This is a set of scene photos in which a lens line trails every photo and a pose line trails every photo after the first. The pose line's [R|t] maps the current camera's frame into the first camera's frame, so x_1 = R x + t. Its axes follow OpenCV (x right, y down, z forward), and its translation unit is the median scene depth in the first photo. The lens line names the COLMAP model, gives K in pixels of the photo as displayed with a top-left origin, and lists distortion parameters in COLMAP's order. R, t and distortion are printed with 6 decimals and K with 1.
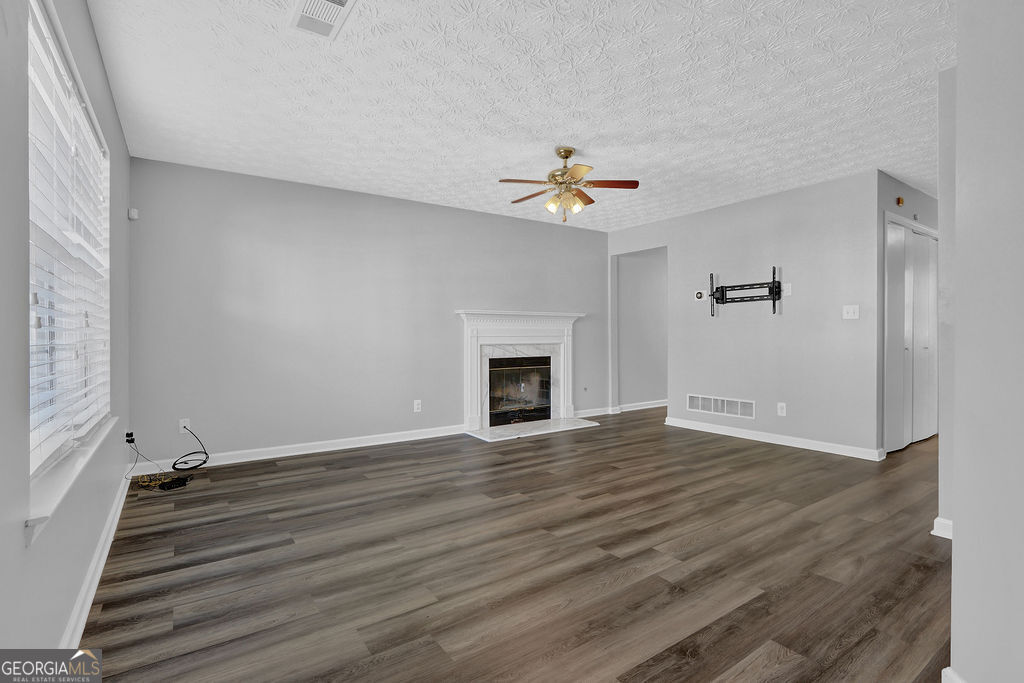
lens RADIAL K [[478.4, 0, 512.5], [0, 478.4, 333.1], [0, 0, 1]] dist [-0.018305, 0.000123]
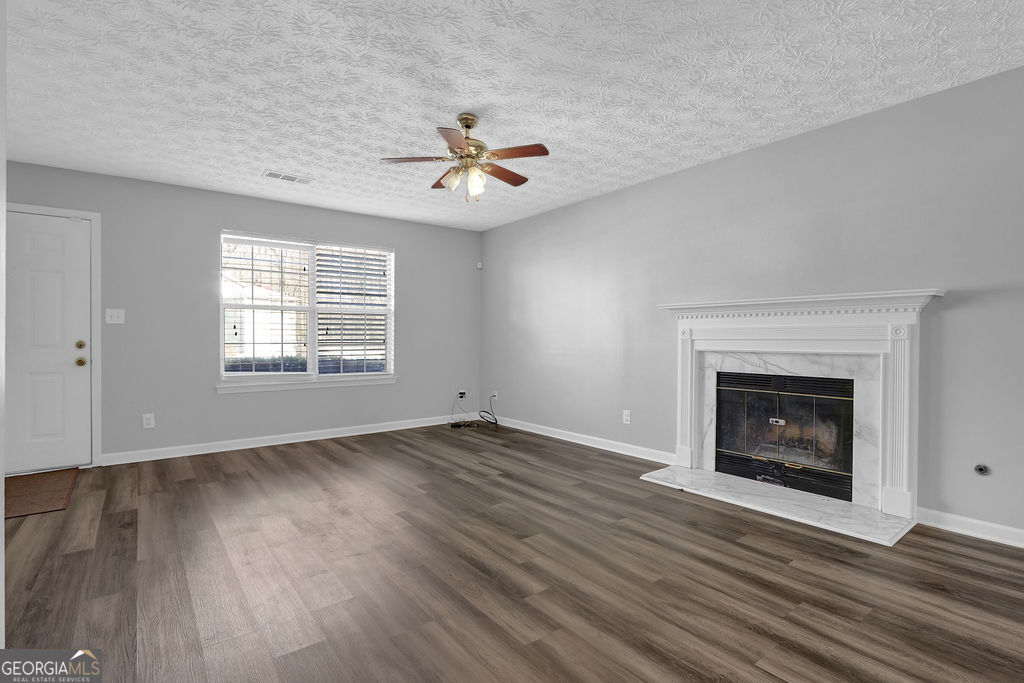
lens RADIAL K [[478.2, 0, 497.3], [0, 478.2, 340.9], [0, 0, 1]] dist [-0.004911, 0.000110]
pose [[0.044656, 0.010222, -0.998950, 1.056837], [0.009072, 0.999902, 0.010638, -0.002156], [0.998961, -0.009537, 0.044559, 1.116281]]
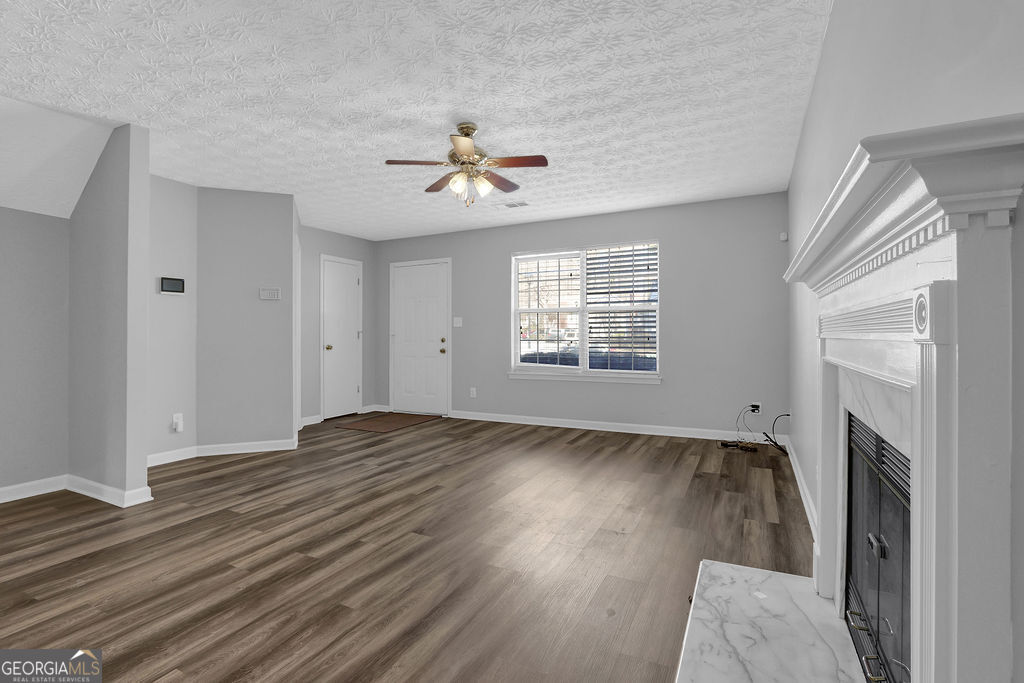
lens RADIAL K [[478.4, 0, 512.5], [0, 478.4, 333.1], [0, 0, 1]] dist [-0.018305, 0.000123]
pose [[-0.873205, 0.003932, -0.487337, 0.514485], [0.011947, 0.999840, -0.013339, 0.010247], [0.487206, -0.017470, -0.873112, 1.985681]]
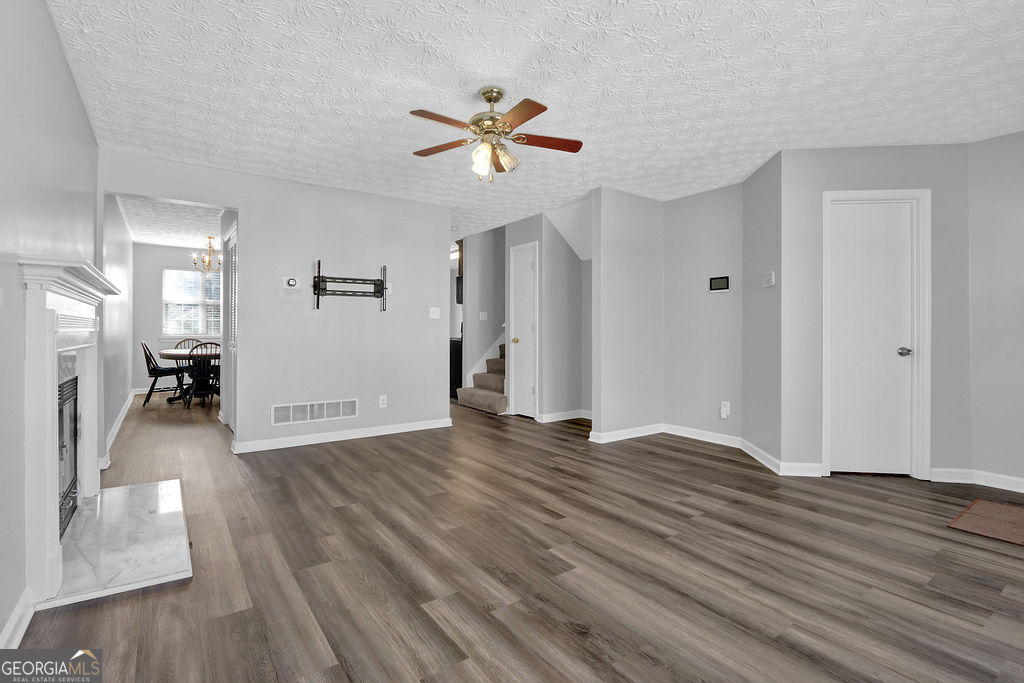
lens RADIAL K [[476.6, 0, 490.9], [0, 476.6, 329.6], [0, 0, 1]] dist [-0.003969, 0.000011]
pose [[0.003141, 0.004626, 0.999984, -0.718460], [-0.010662, 0.999933, -0.004592, 0.003832], [-0.999938, -0.010648, 0.003190, 1.096938]]
